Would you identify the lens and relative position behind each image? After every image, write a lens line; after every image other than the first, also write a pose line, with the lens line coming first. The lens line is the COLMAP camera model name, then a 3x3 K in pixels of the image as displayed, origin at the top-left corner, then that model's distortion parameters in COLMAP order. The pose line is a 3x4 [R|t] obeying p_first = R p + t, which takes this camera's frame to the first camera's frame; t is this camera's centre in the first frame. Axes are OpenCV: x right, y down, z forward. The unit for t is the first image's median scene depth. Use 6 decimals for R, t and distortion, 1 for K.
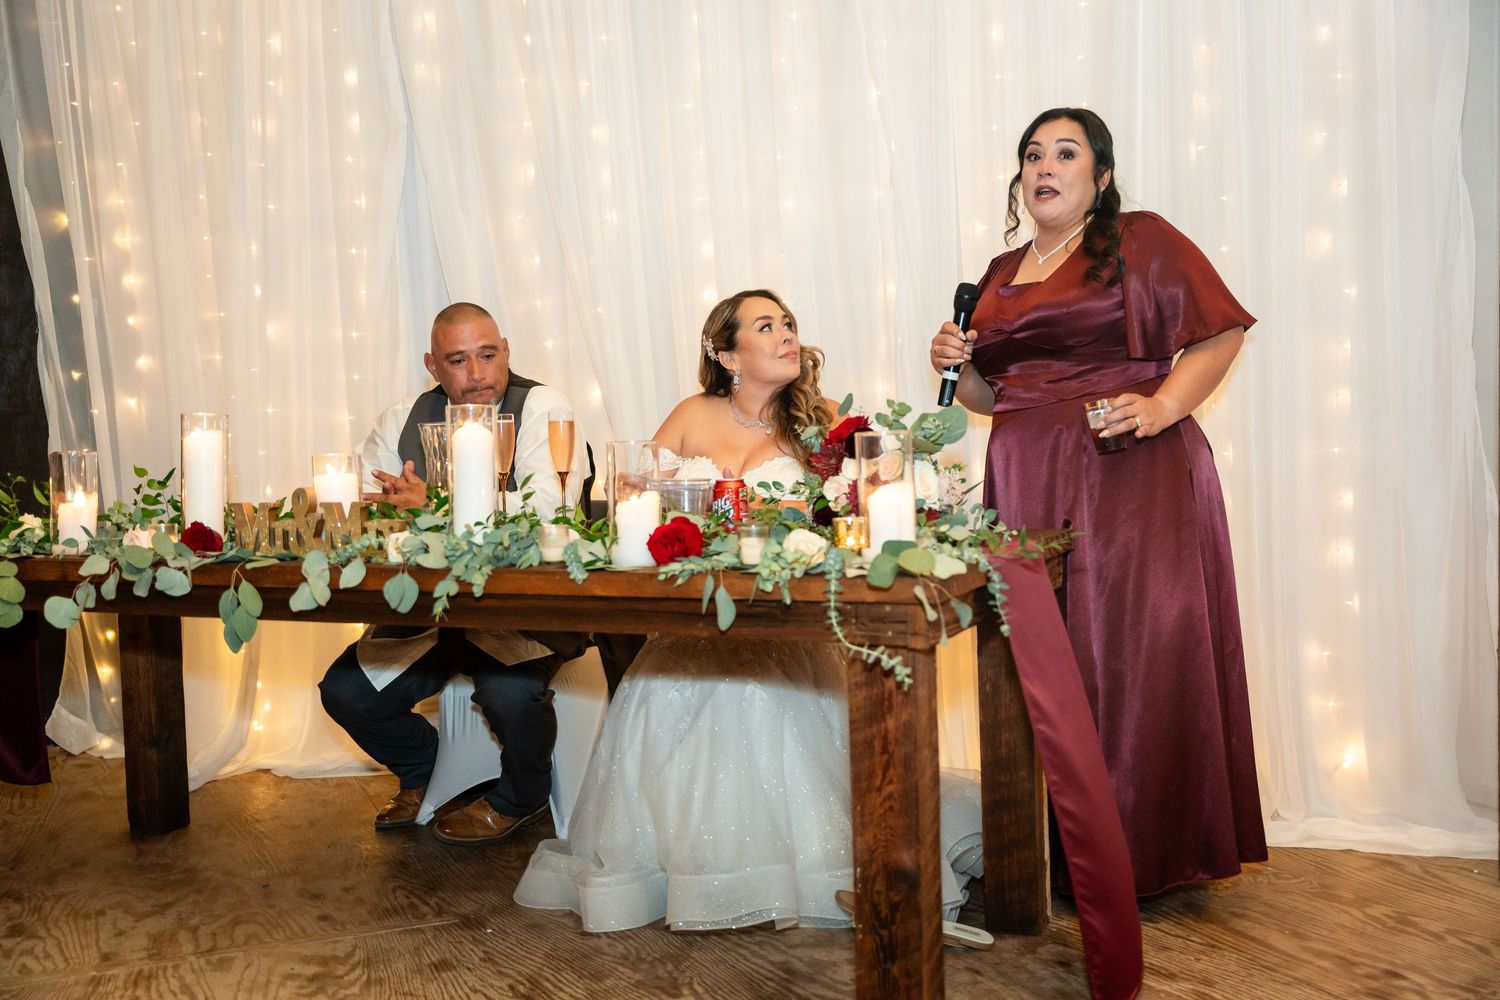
lens RADIAL K [[1541.2, 0, 750.0], [0, 1541.2, 500.0], [0, 0, 1]] dist [0.004453, -0.009343]
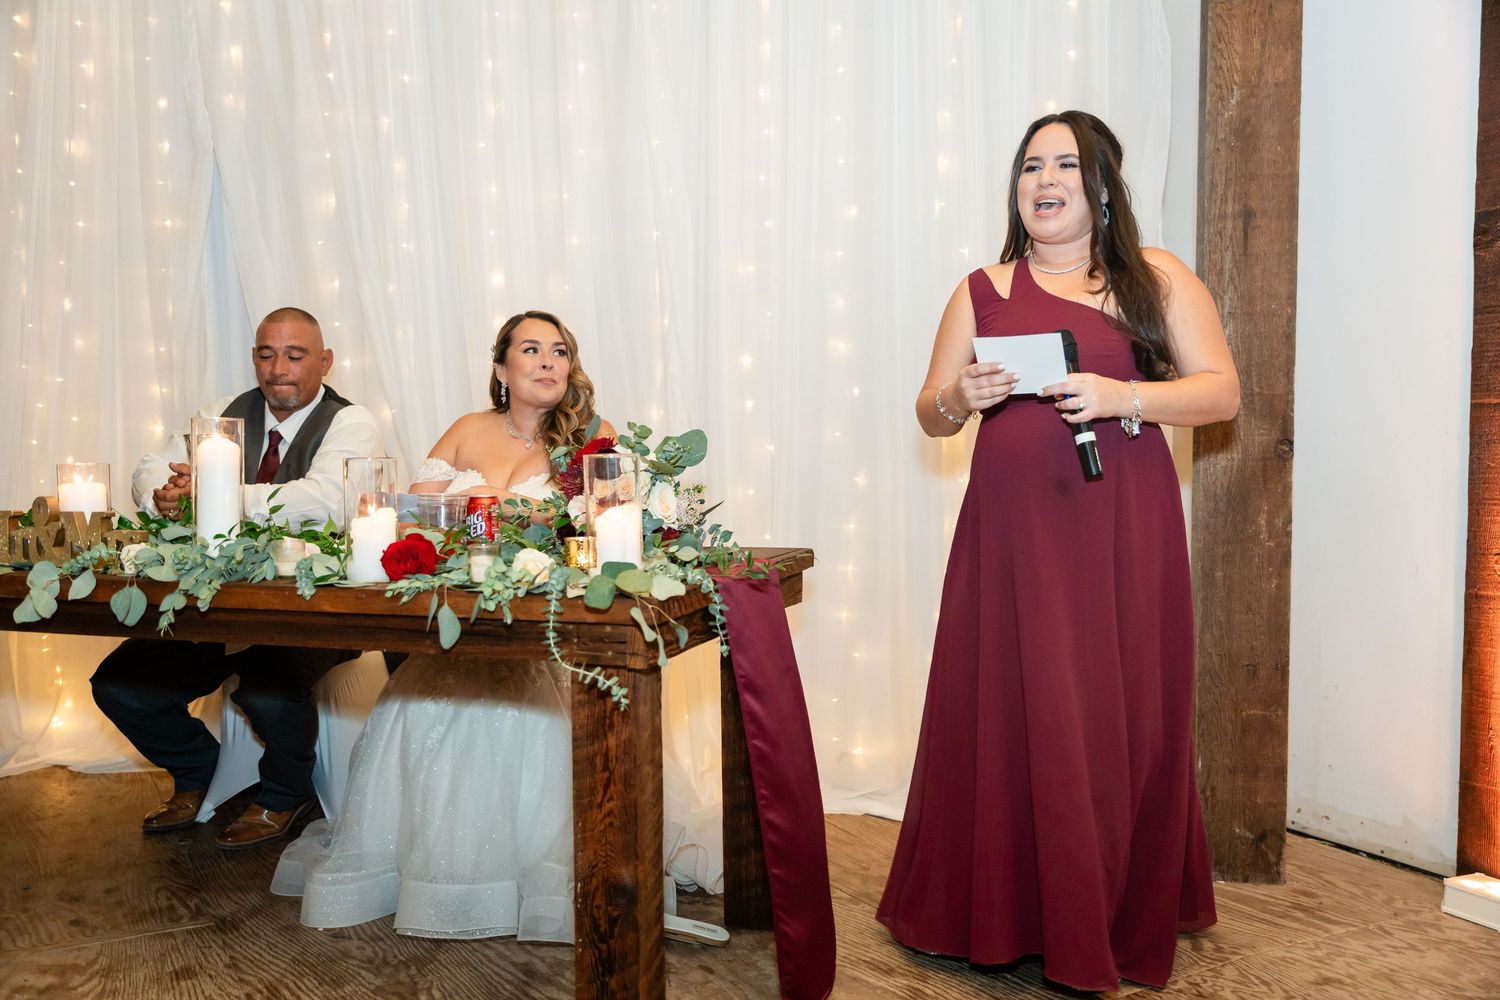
lens RADIAL K [[1330.8, 0, 750.0], [0, 1330.8, 500.0], [0, 0, 1]] dist [-0.006376, -0.004237]
pose [[0.992539, 0.018619, 0.120501, 0.063044], [-0.017686, 0.999805, -0.008800, -0.006841], [-0.120641, 0.006603, 0.992674, 0.101351]]
